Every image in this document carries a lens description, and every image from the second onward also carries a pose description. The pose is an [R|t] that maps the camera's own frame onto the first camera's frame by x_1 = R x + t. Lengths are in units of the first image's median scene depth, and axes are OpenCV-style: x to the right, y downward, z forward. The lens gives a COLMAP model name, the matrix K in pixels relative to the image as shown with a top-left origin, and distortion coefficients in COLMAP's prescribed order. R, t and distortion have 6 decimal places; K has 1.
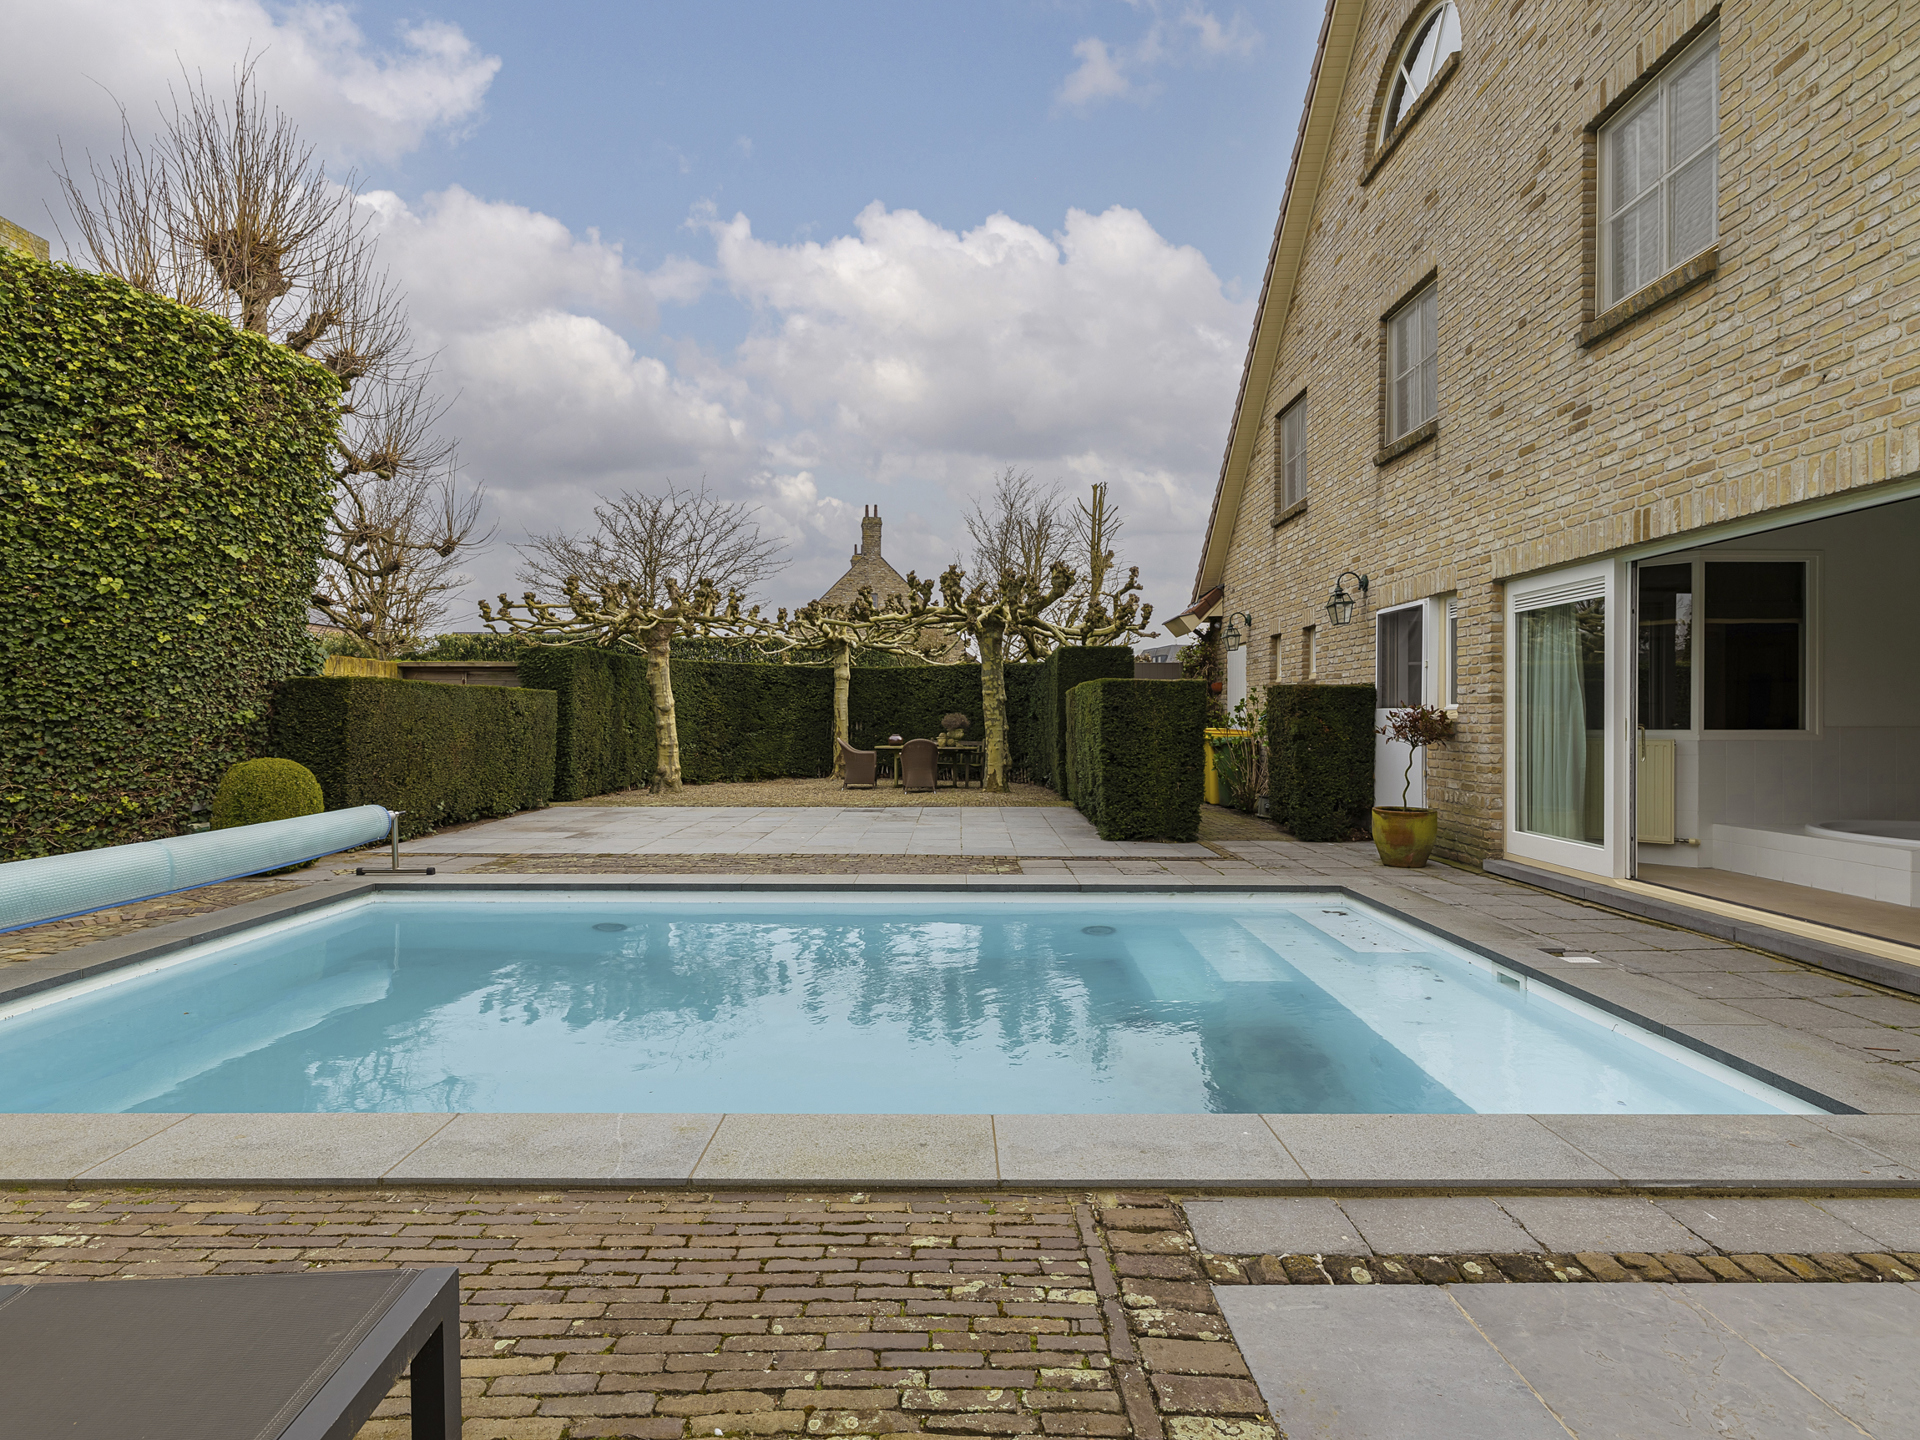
lens RADIAL K [[925.5, 0, 959.2], [0, 925.5, 730.5], [0, 0, 1]] dist [-0.000398, 0.002713]
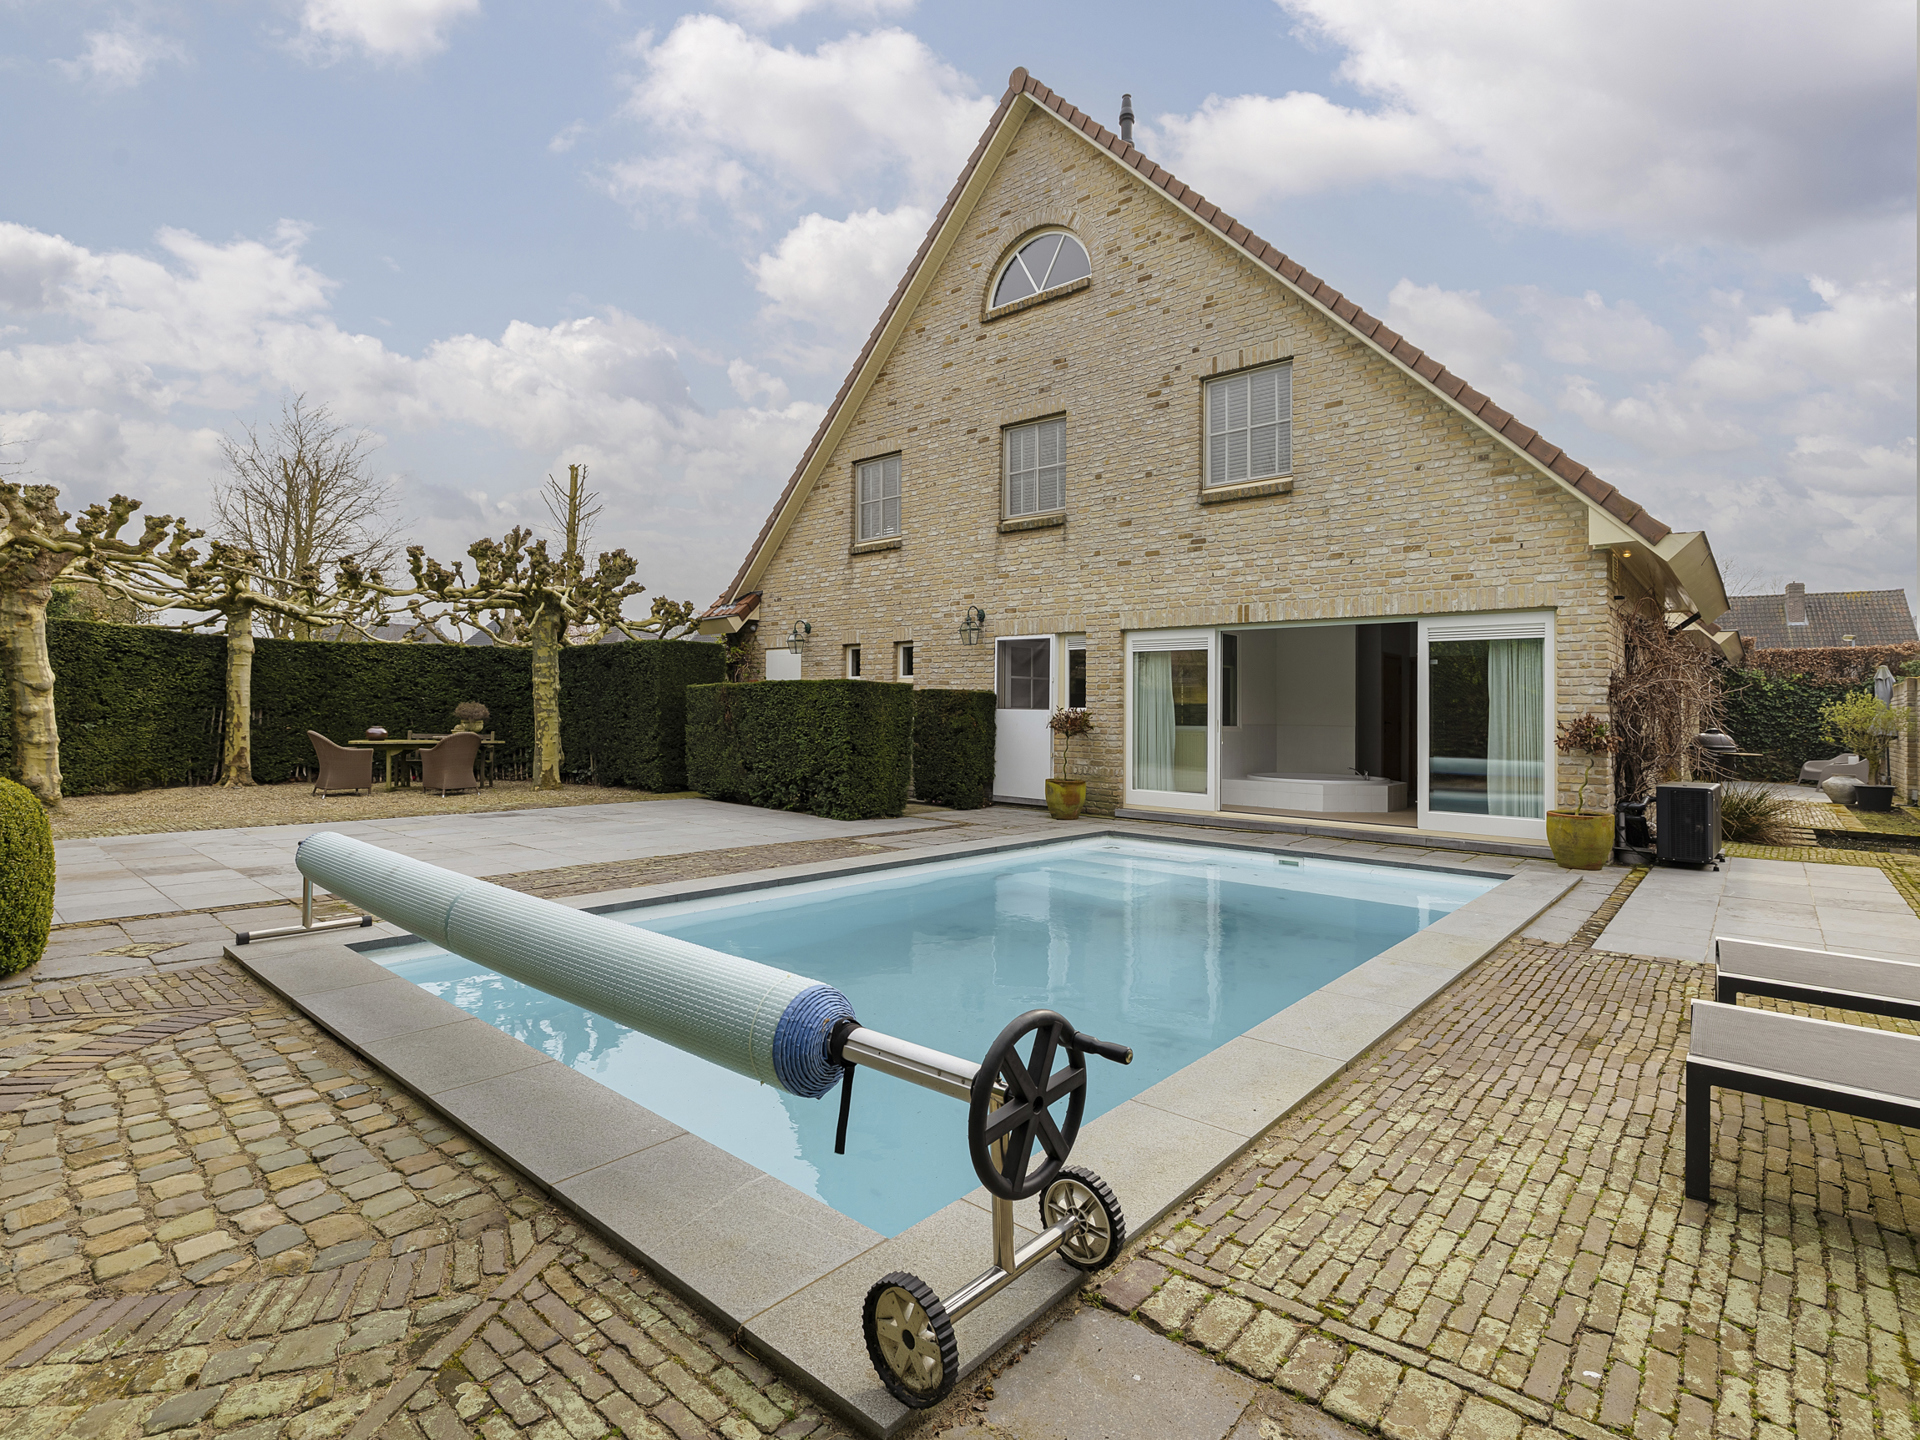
lens RADIAL K [[925.5, 0, 968.9], [0, 925.5, 709.3], [0, 0, 1]] dist [-0.000398, 0.002713]
pose [[0.653011, 0.015027, 0.757199, -0.782704], [-0.005294, 0.999869, -0.015278, -0.002788], [-0.757330, 0.005968, 0.653006, 0.177224]]
